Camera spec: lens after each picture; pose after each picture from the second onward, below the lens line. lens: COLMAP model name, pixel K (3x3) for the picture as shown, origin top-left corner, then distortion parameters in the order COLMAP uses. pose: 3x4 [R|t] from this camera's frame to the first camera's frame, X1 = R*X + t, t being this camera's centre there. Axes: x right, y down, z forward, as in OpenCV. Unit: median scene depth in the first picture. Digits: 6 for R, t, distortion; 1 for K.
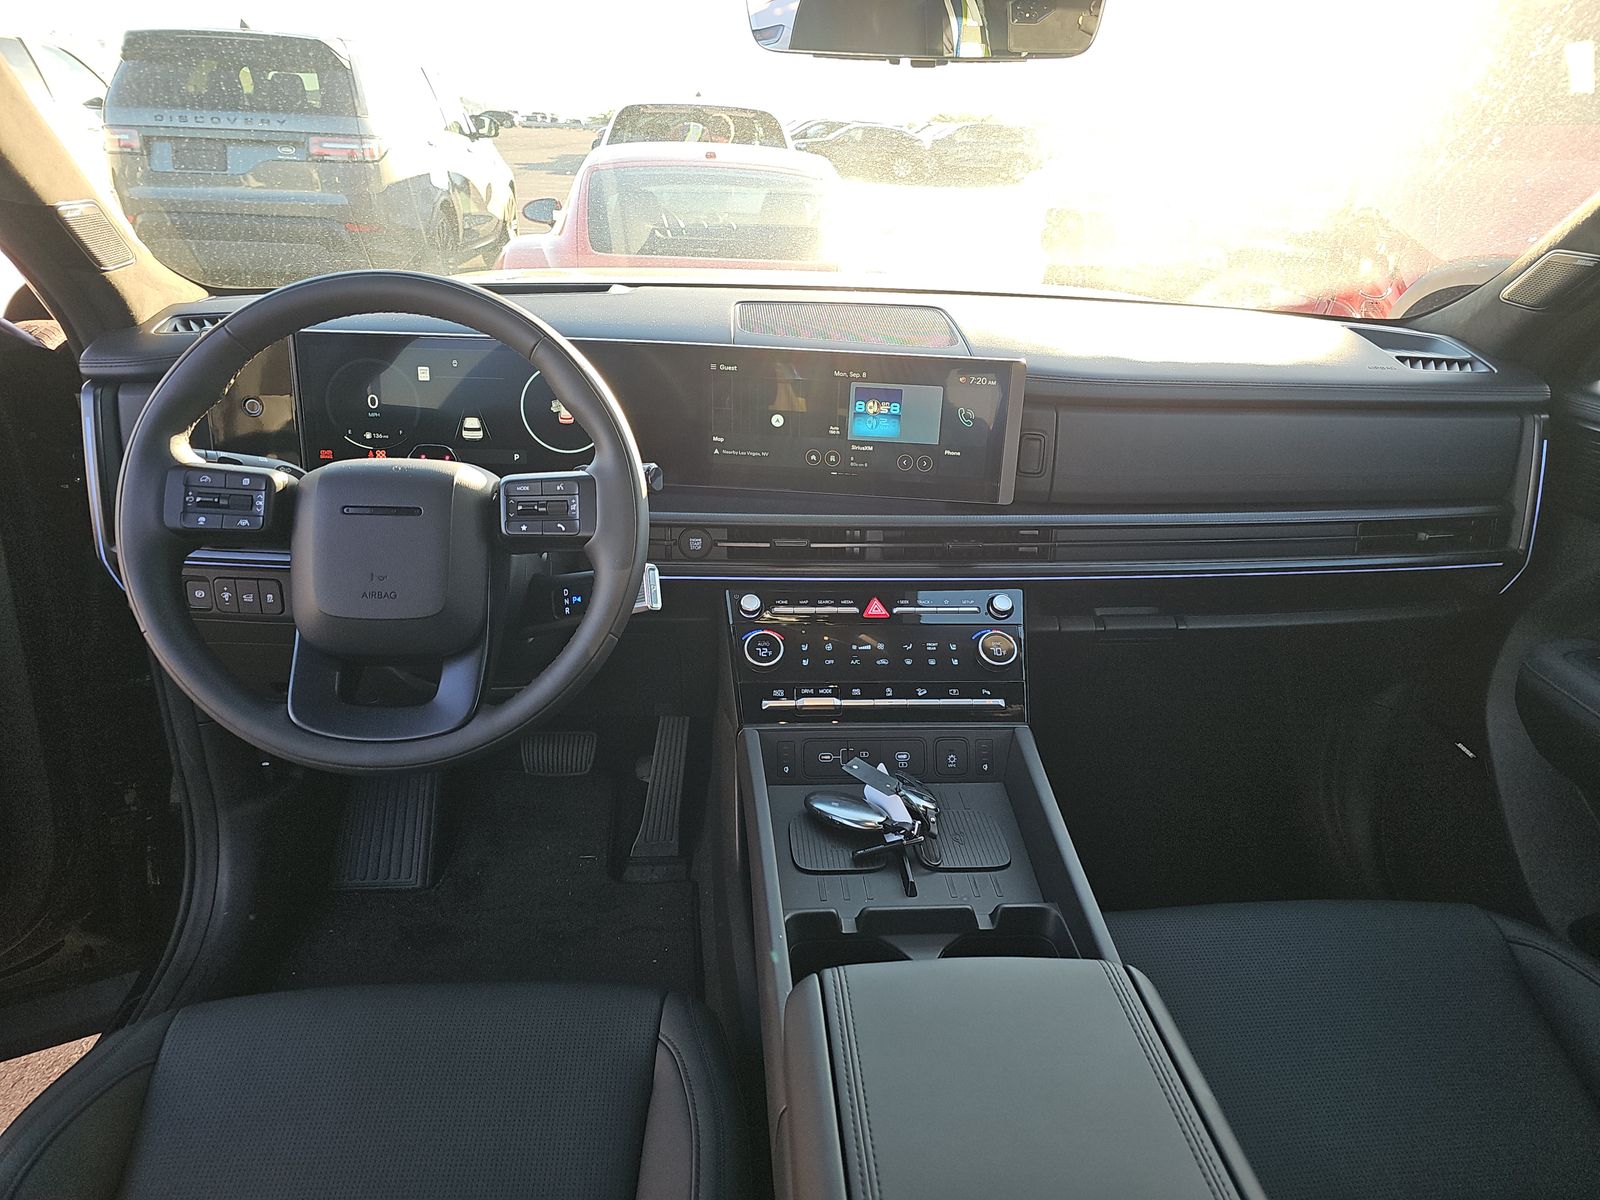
lens RADIAL K [[1050.1, 0, 834.3], [0, 1050.1, 601.4], [0, 0, 1]] dist [0.000049, -0.000218]
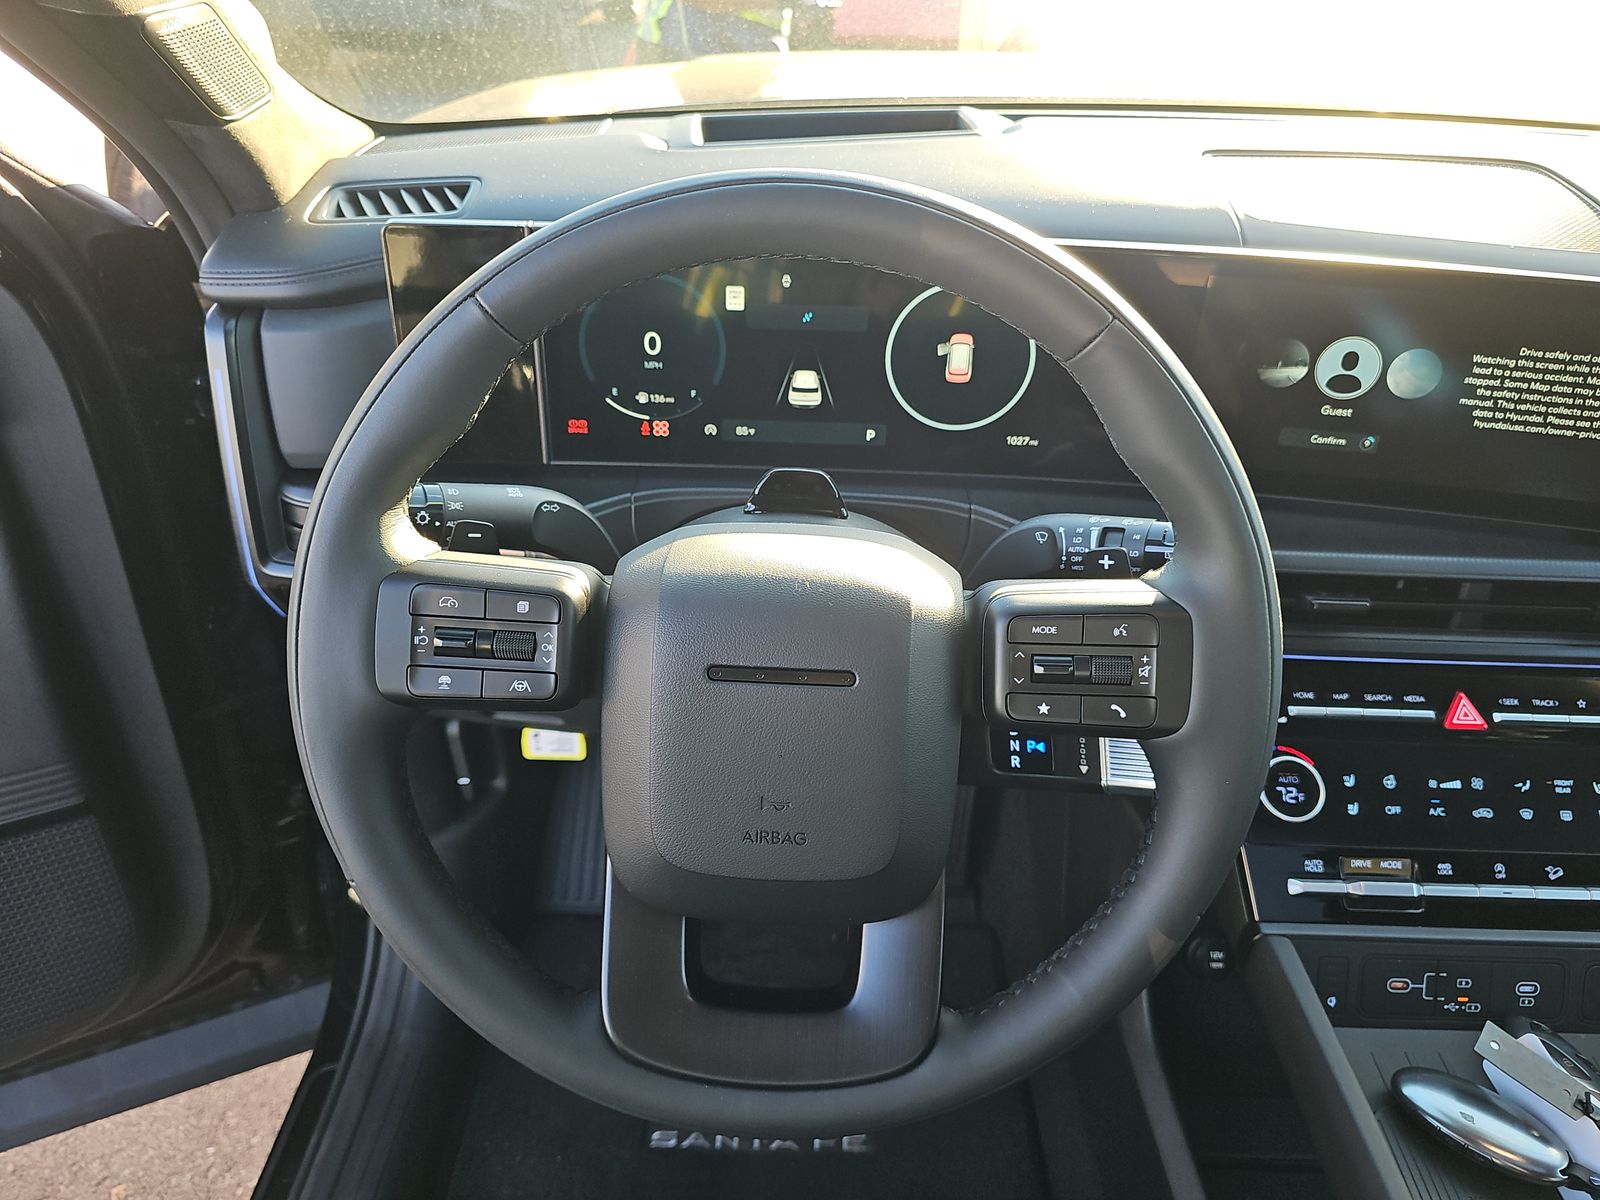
lens RADIAL K [[1076.1, 0, 807.3], [0, 1076.1, 593.7], [0, 0, 1]] dist [0.059611, -0.063088]
pose [[0.991054, 0.055149, -0.121536, -0.268080], [-0.032739, 0.983267, 0.179204, -0.164373], [0.129385, -0.173621, 0.976276, 0.376104]]
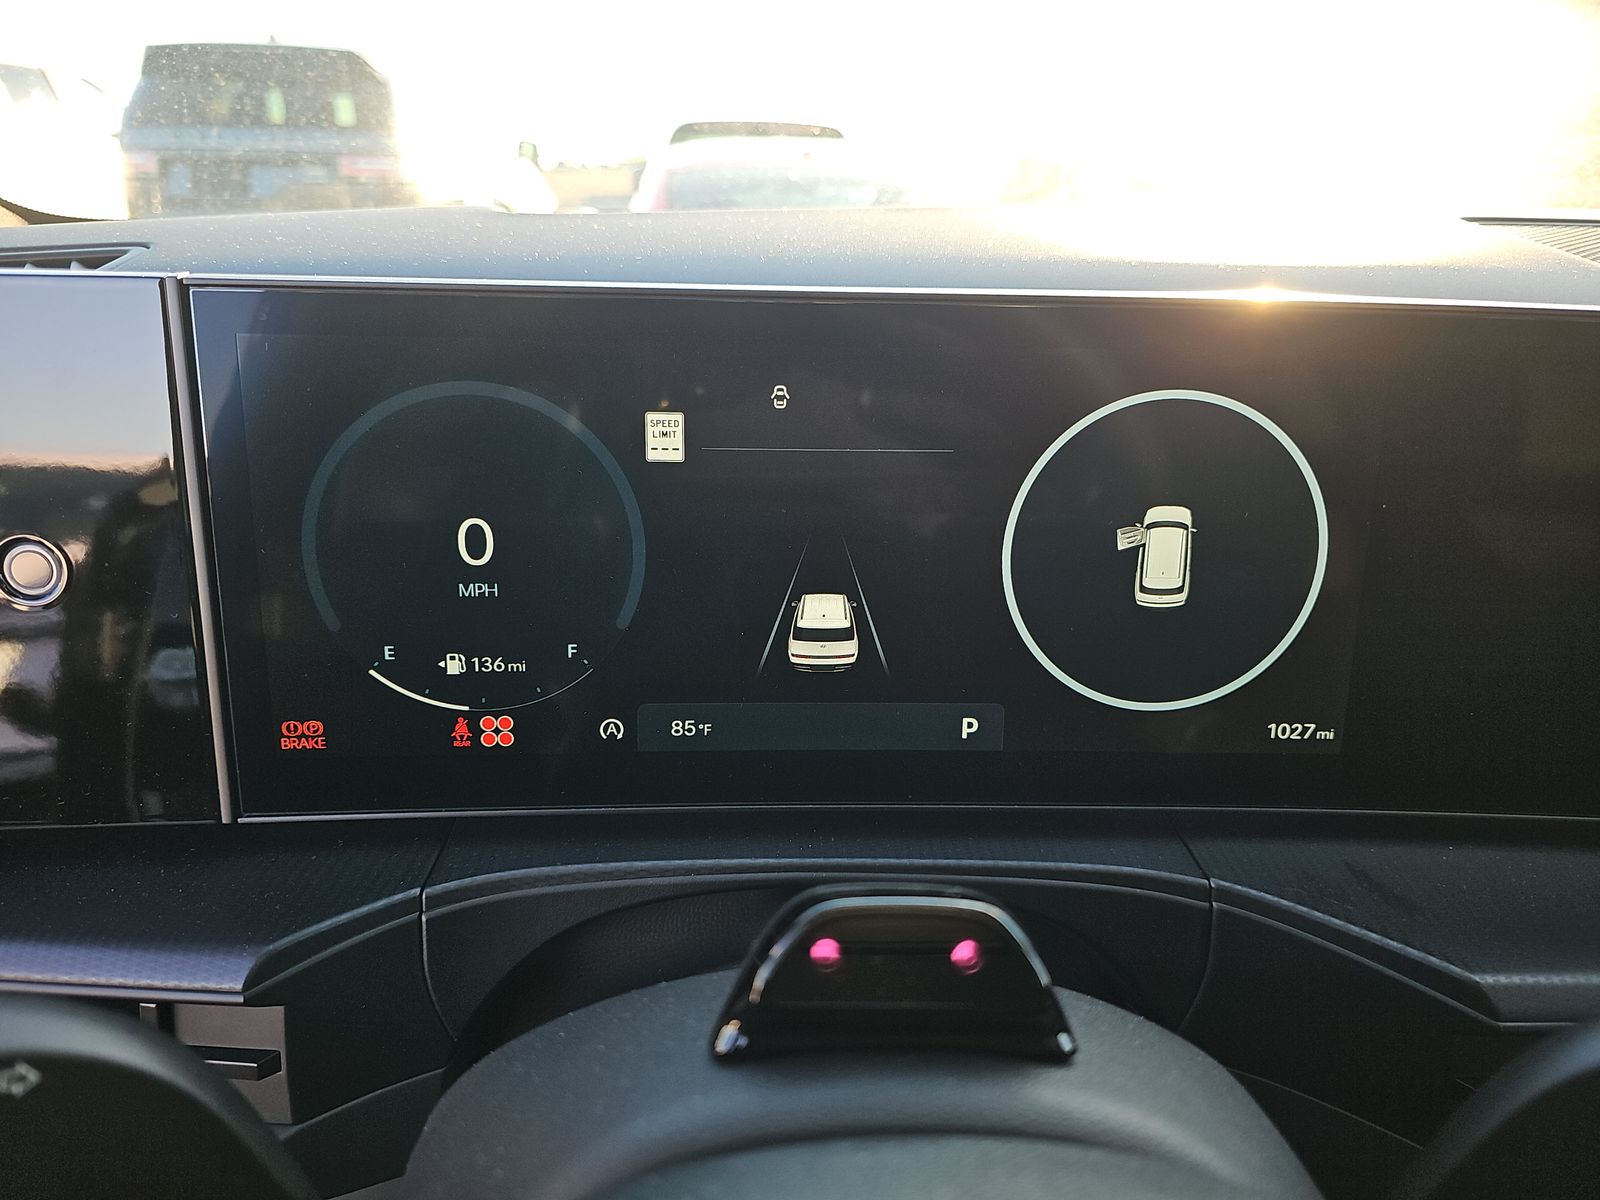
lens RADIAL K [[1076.1, 0, 807.3], [0, 1076.1, 593.7], [0, 0, 1]] dist [0.059611, -0.063088]
pose [[0.998544, -0.001292, -0.053922, -0.343389], [-0.001246, 0.998894, -0.047004, -0.165954], [0.053923, 0.047003, 0.997438, 0.737809]]
